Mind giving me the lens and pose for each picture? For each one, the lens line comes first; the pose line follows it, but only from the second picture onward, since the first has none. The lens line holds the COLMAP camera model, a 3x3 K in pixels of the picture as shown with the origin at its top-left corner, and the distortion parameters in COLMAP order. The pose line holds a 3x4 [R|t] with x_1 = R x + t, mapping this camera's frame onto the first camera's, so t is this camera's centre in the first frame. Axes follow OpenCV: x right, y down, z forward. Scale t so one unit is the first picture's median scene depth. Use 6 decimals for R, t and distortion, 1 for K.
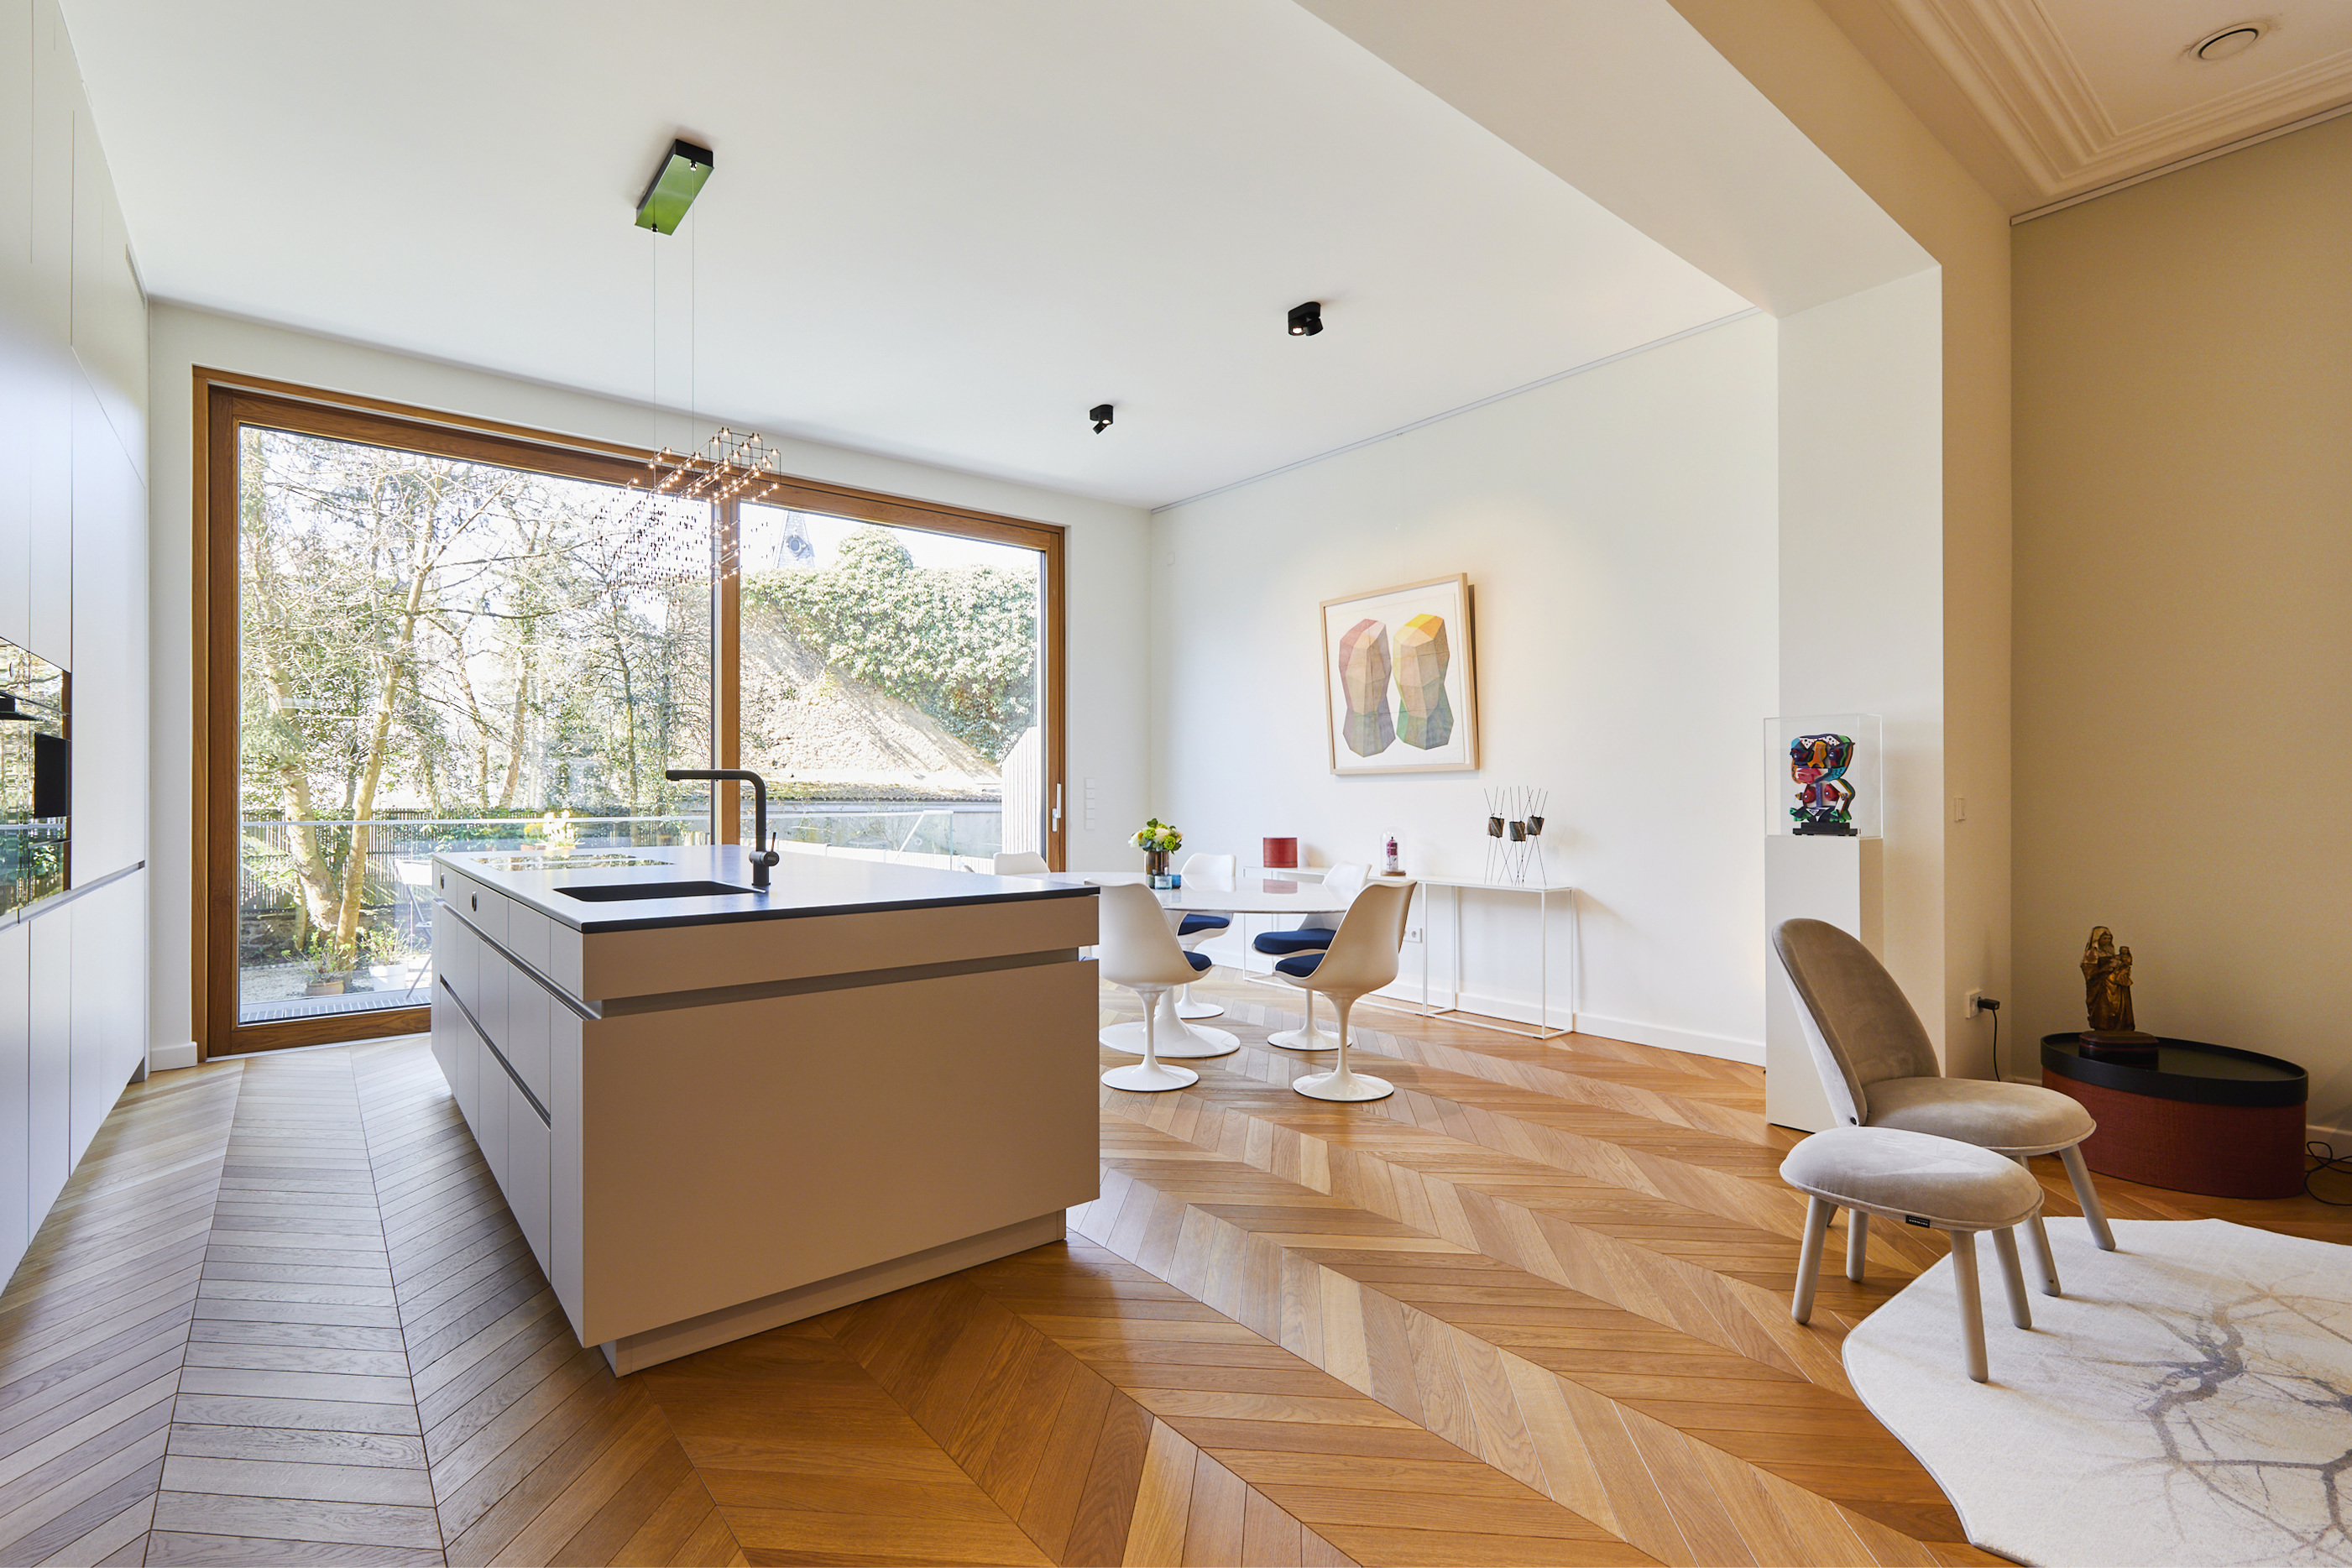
lens RADIAL K [[1095.7, 0, 1205.7], [0, 1095.7, 794.4], [0, 0, 1]] dist [0.001950, 0.000121]
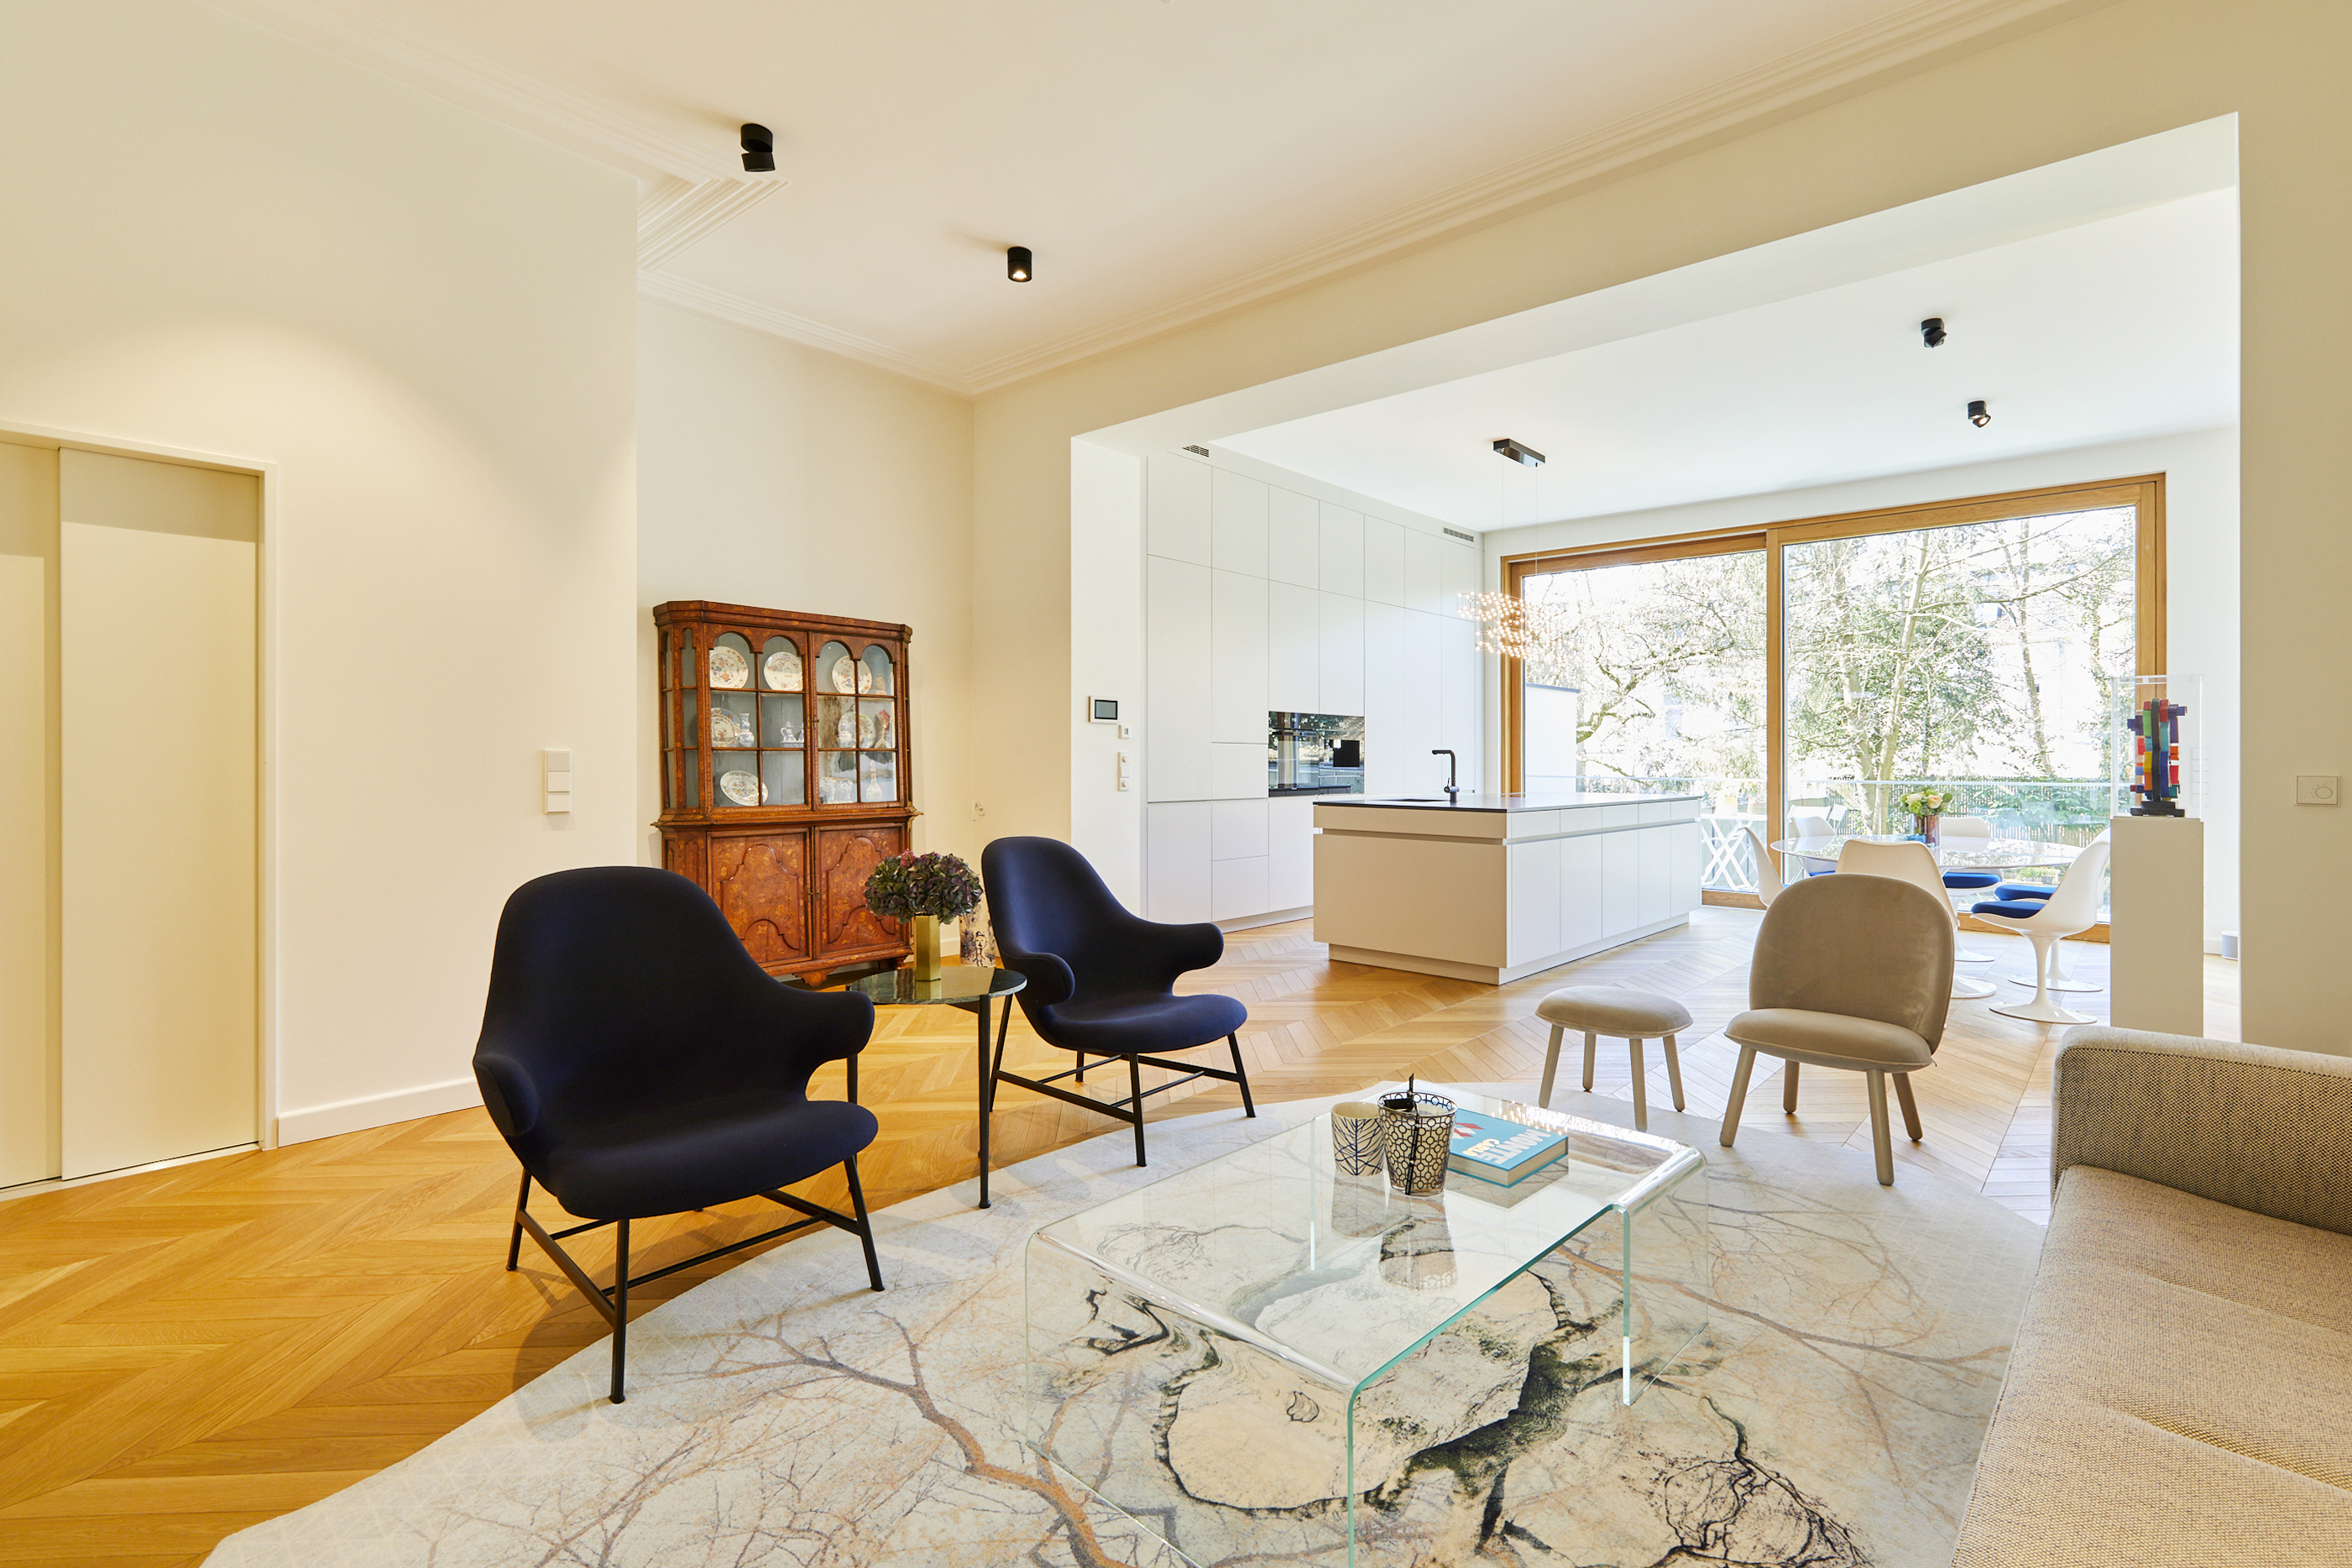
lens RADIAL K [[1087.6, 0, 1161.1], [0, 1087.6, 747.6], [0, 0, 1]] dist [0.015184, 0.000088]
pose [[0.129700, -0.007791, -0.991523, 0.844169], [-0.005296, 0.999949, -0.008550, -0.003030], [0.991539, 0.006360, 0.129653, 0.069875]]
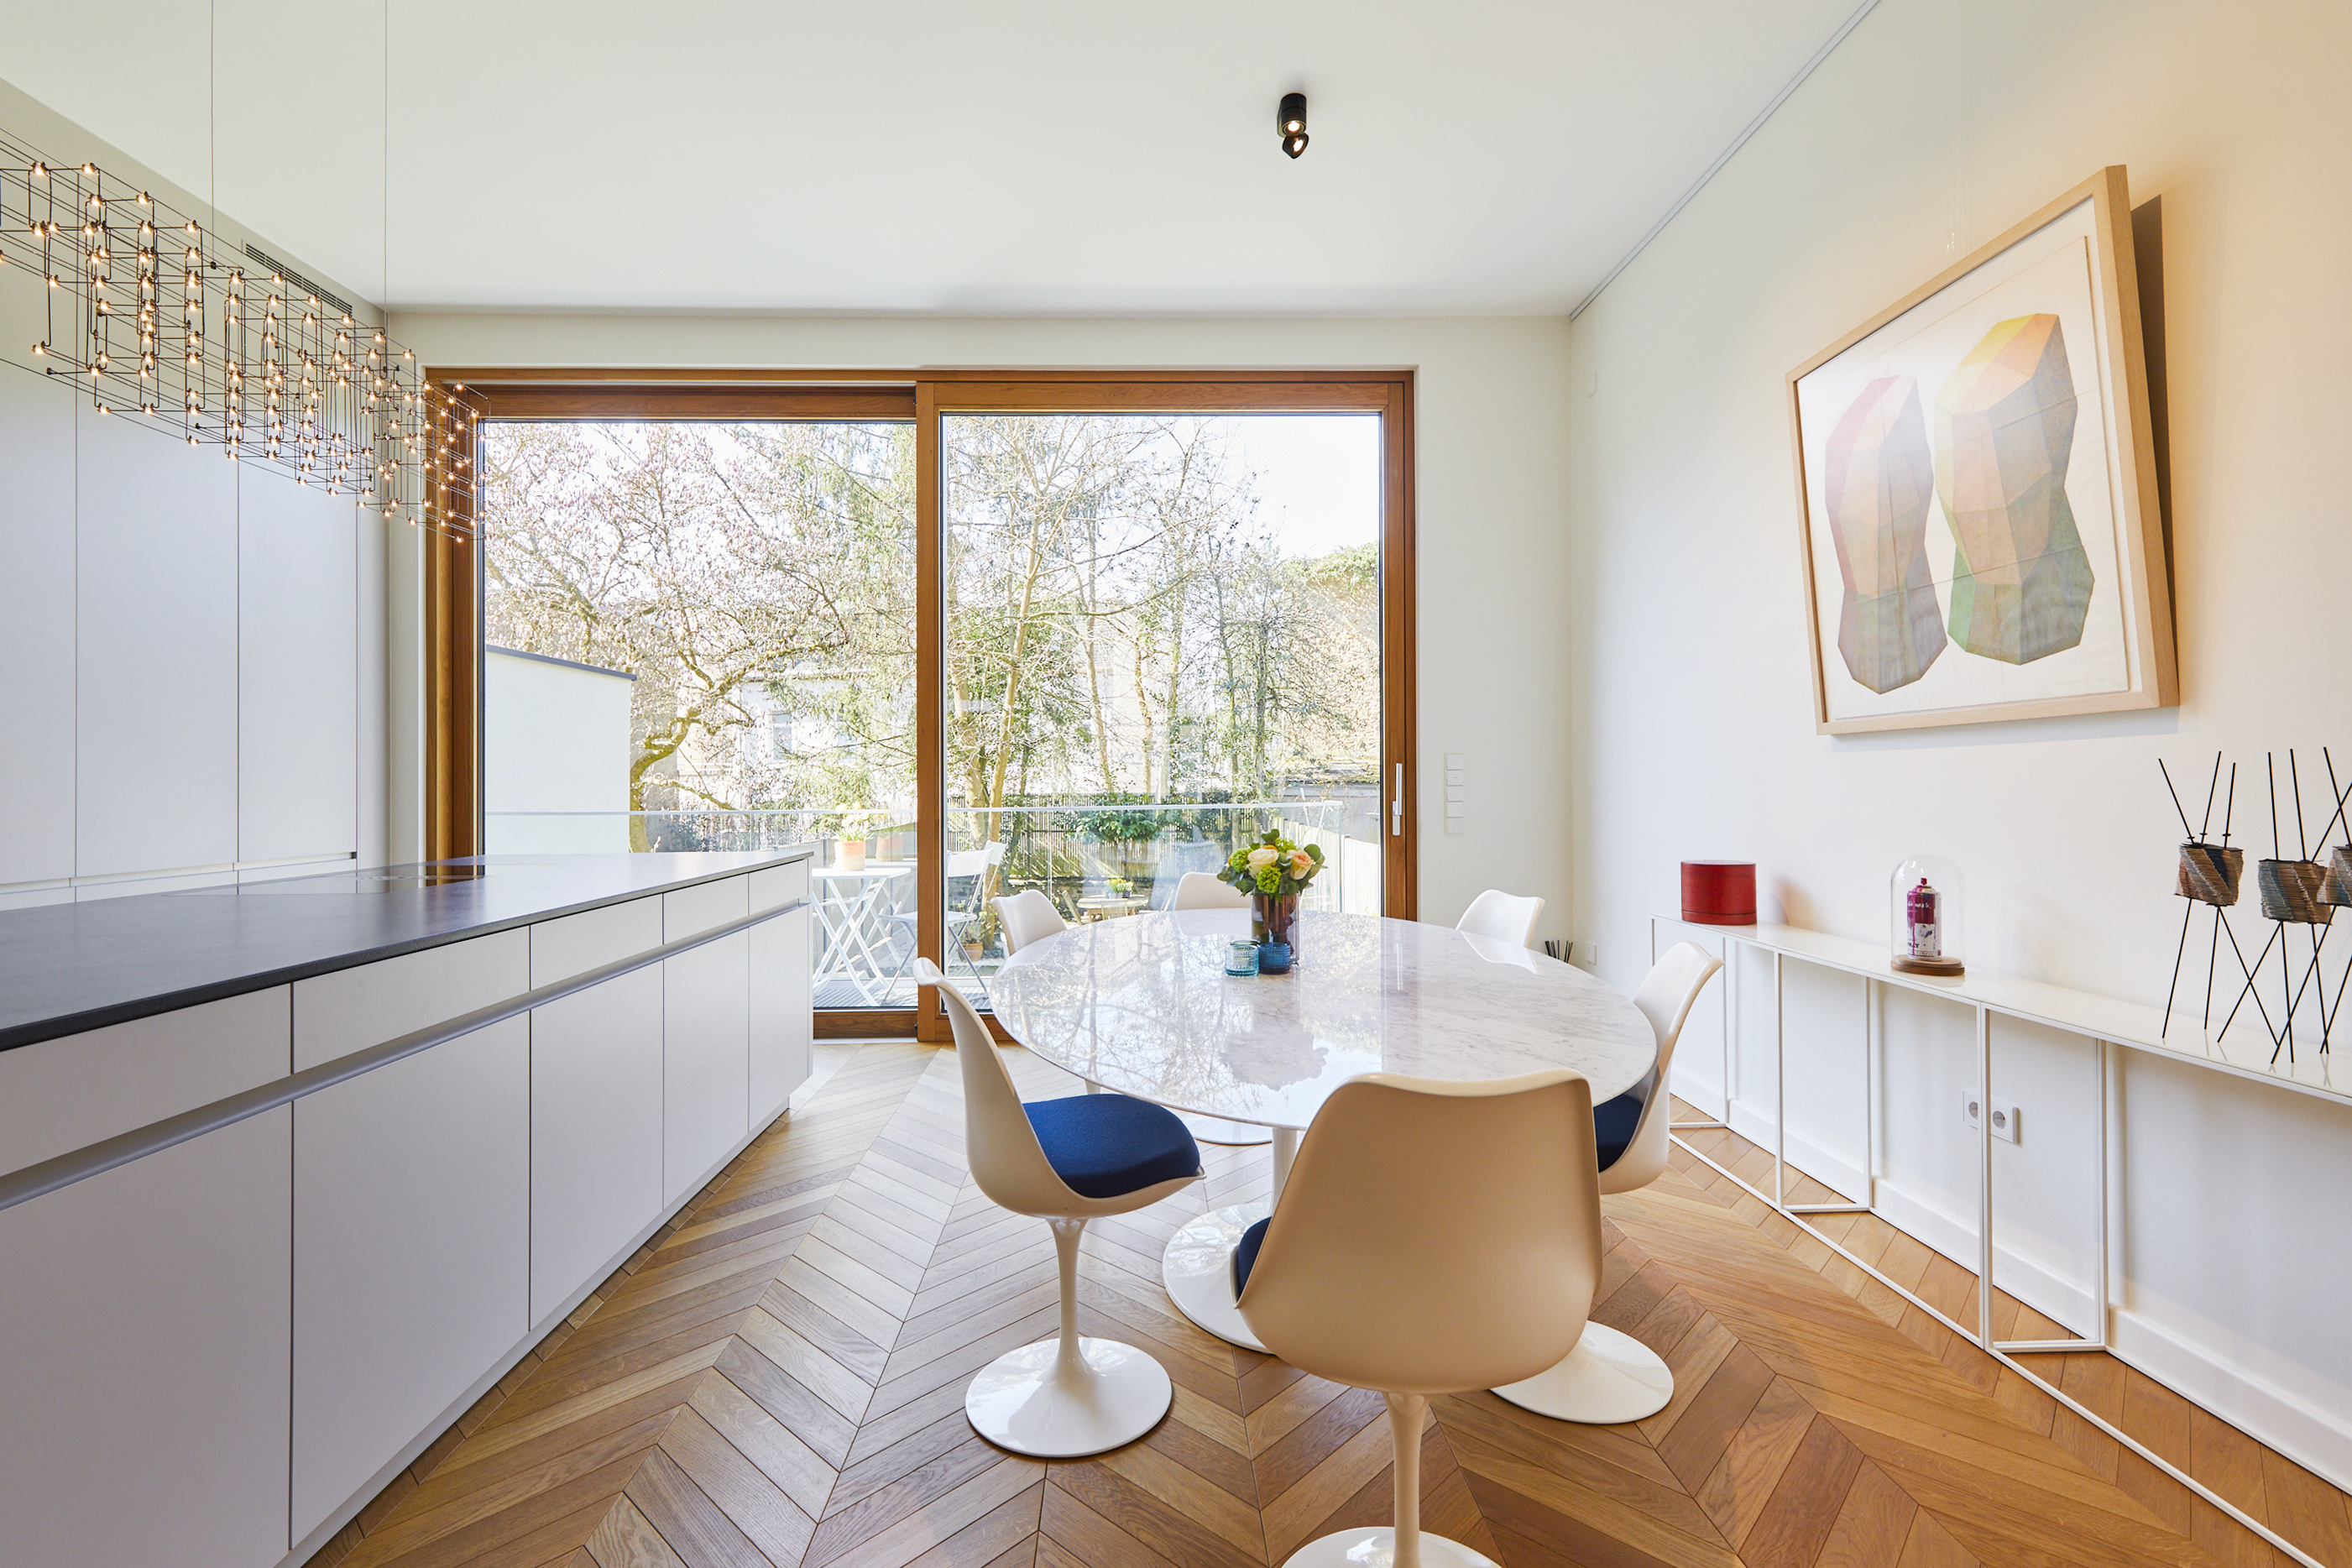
lens RADIAL K [[1104.3, 0, 1164.7], [0, 1104.3, 776.8], [0, 0, 1]] dist [-0.001166, 0.000327]
pose [[0.783114, -0.006449, -0.621845, 0.206153], [0.006809, 0.999975, -0.001795, -0.001350], [0.621841, -0.002828, 0.783139, 0.493335]]
